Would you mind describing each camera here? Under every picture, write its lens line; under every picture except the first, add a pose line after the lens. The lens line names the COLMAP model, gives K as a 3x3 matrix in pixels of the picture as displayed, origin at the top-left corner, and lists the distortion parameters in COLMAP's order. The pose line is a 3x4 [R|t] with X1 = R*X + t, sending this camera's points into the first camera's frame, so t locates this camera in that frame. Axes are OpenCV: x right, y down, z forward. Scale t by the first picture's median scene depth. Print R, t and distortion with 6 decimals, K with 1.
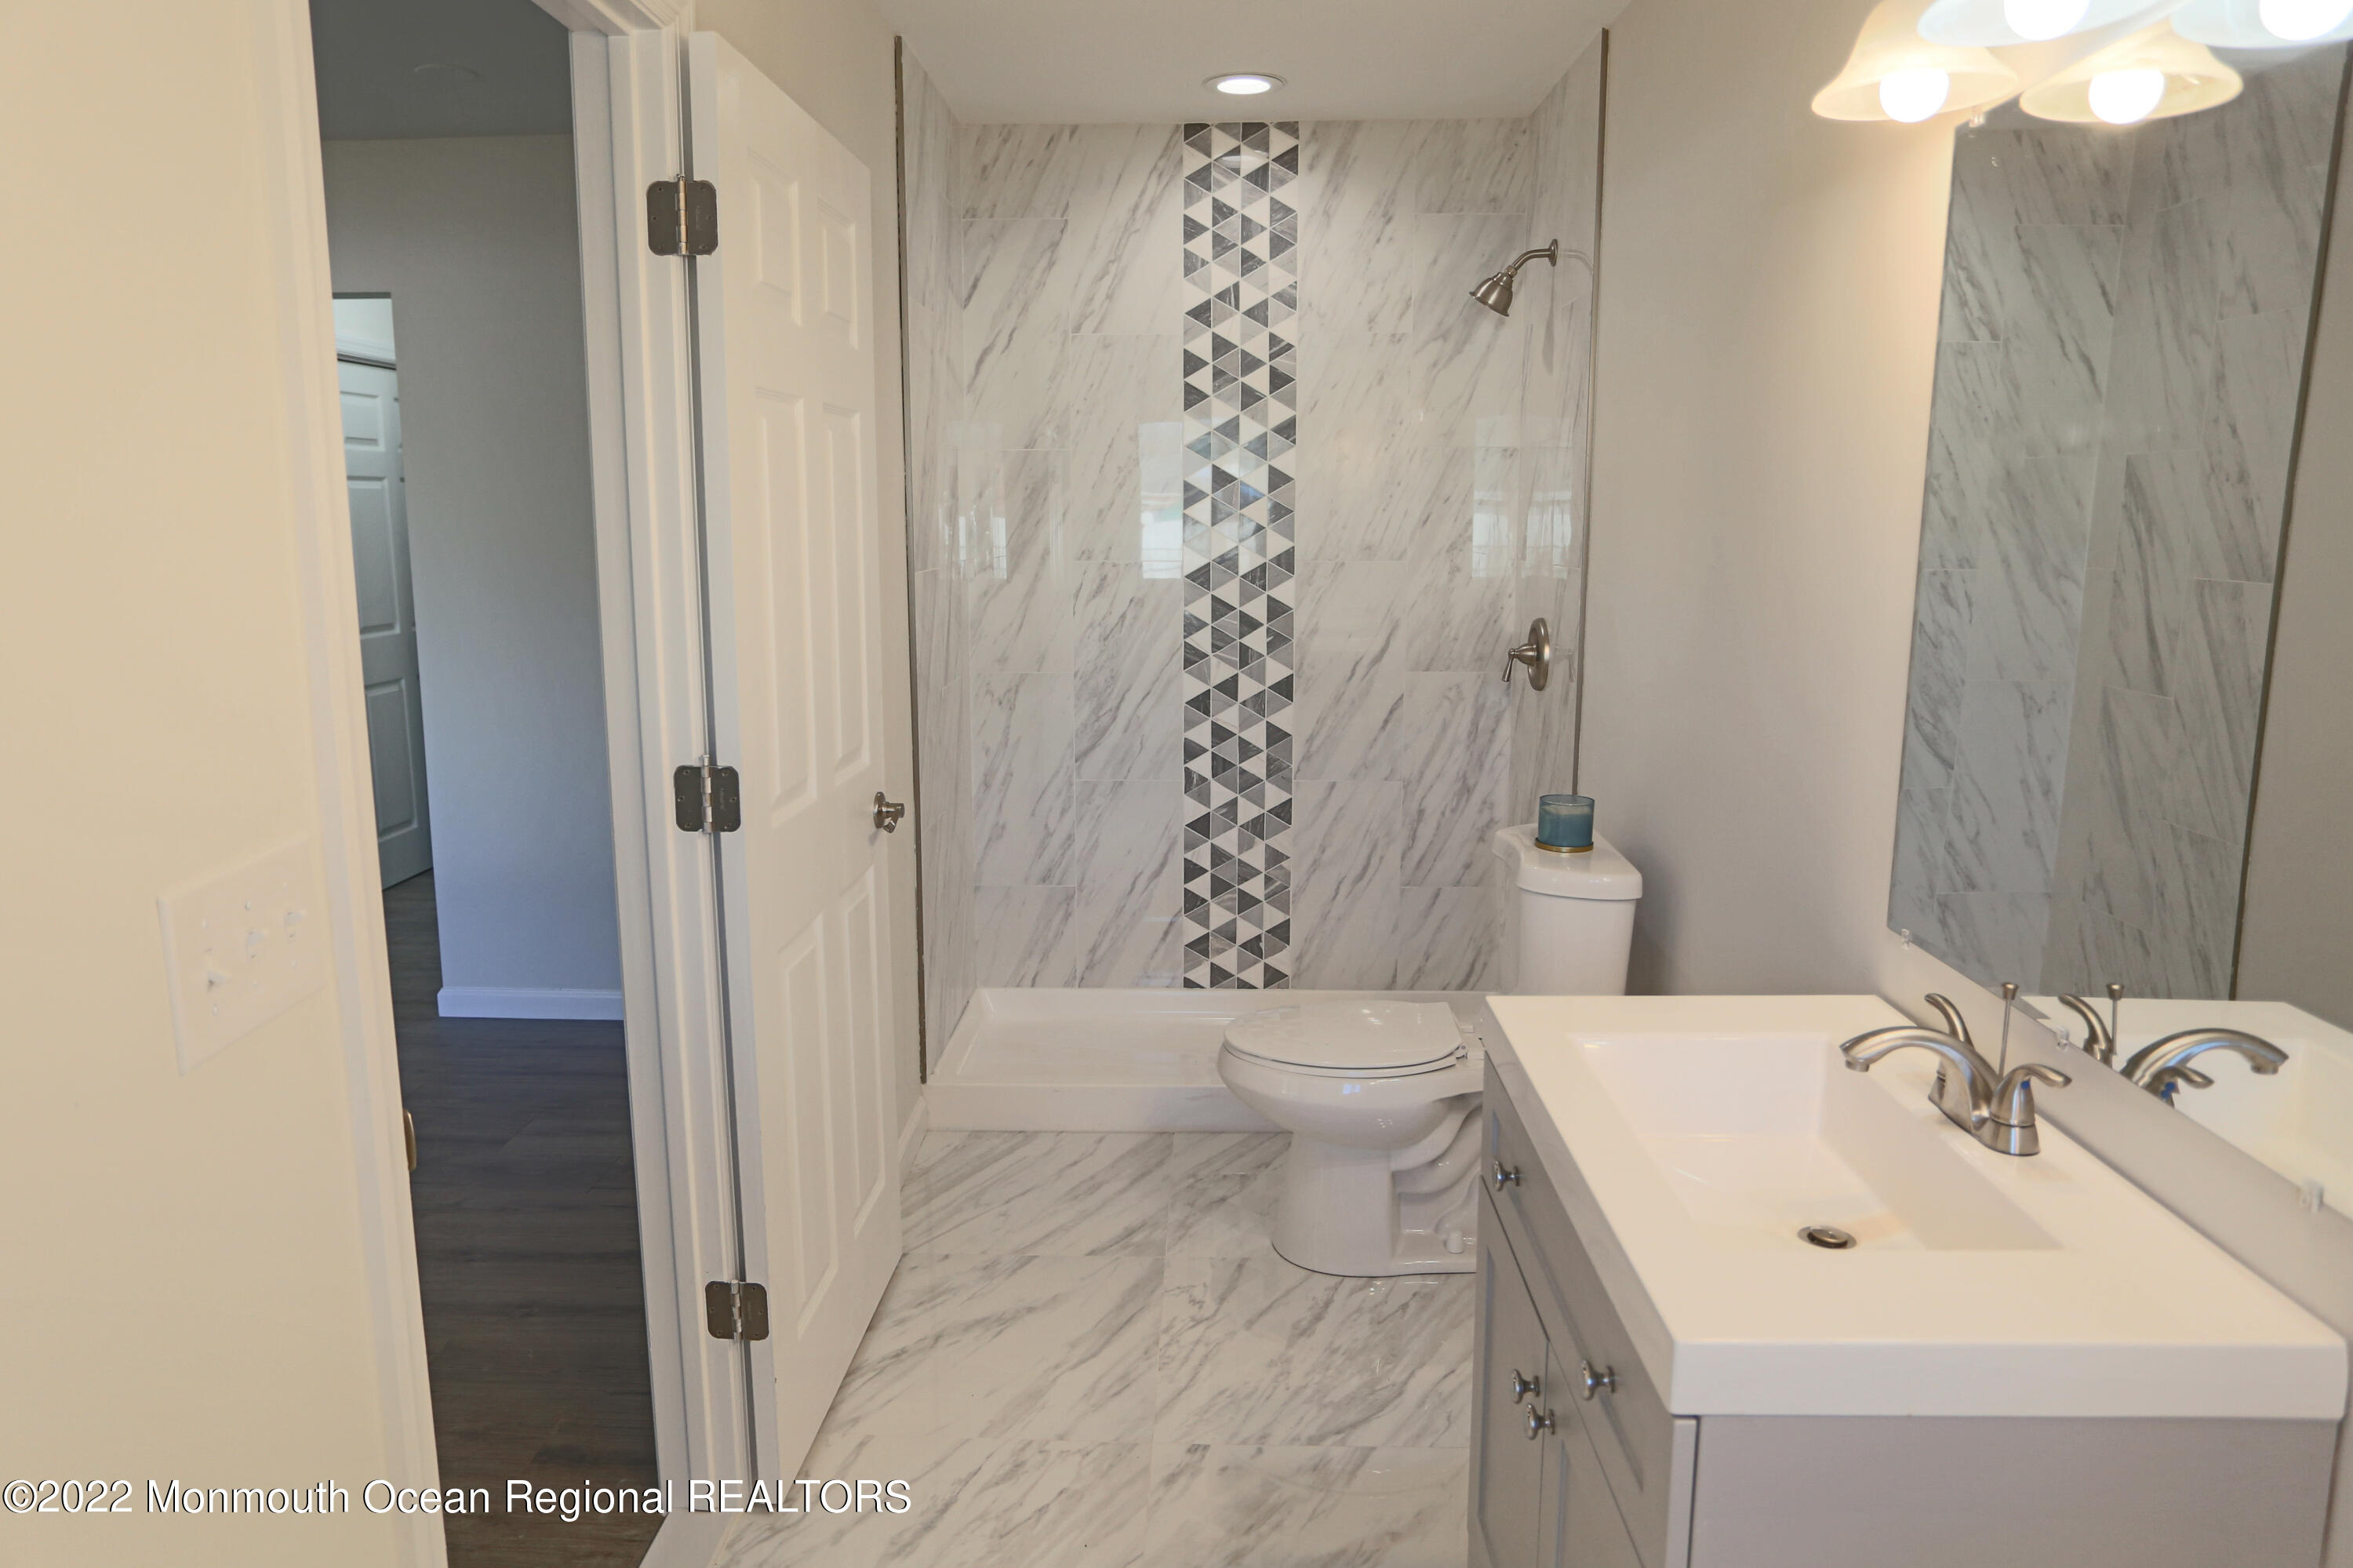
lens RADIAL K [[1410.9, 0, 1168.2], [0, 1410.9, 757.9], [0, 0, 1]] dist [-0.066383, 0.028459]
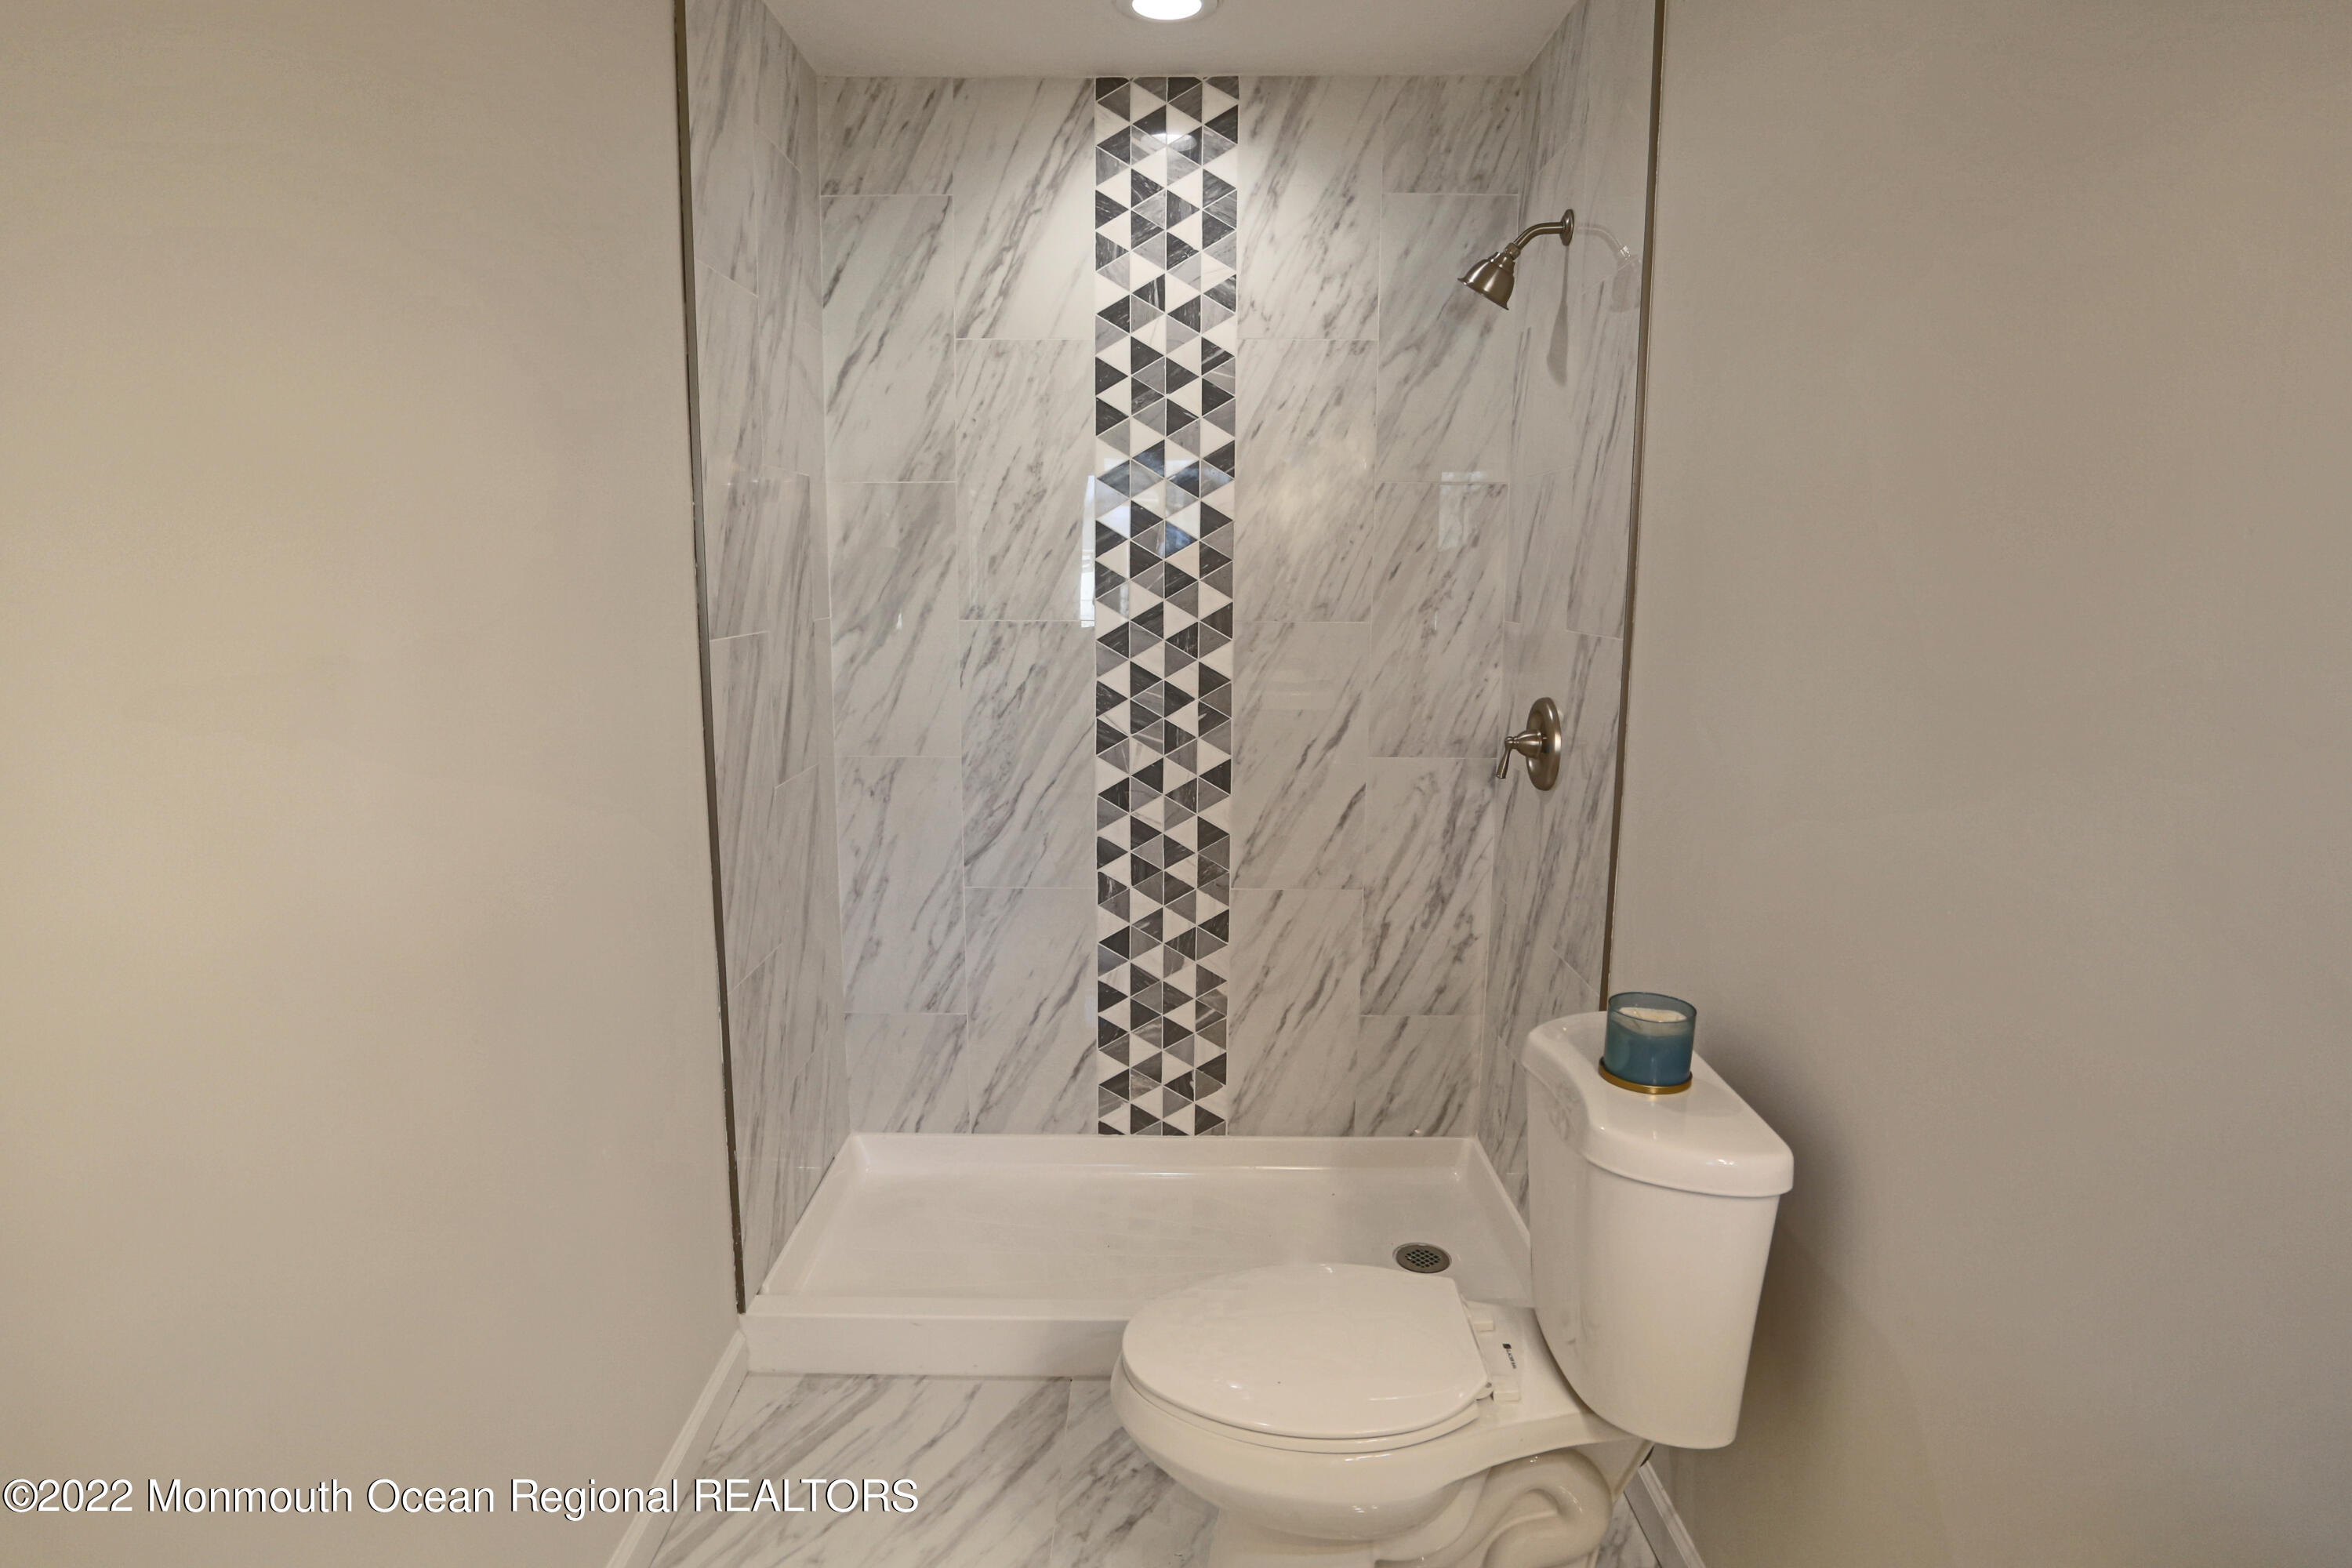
lens RADIAL K [[1231.1, 0, 1158.0], [0, 1231.1, 777.9], [0, 0, 1]] dist [-0.076914, 0.035244]
pose [[0.999643, 0.001599, 0.026658, 0.027807], [-0.001548, 0.999997, -0.001941, -0.047846], [-0.026661, 0.001899, 0.999643, 0.291846]]
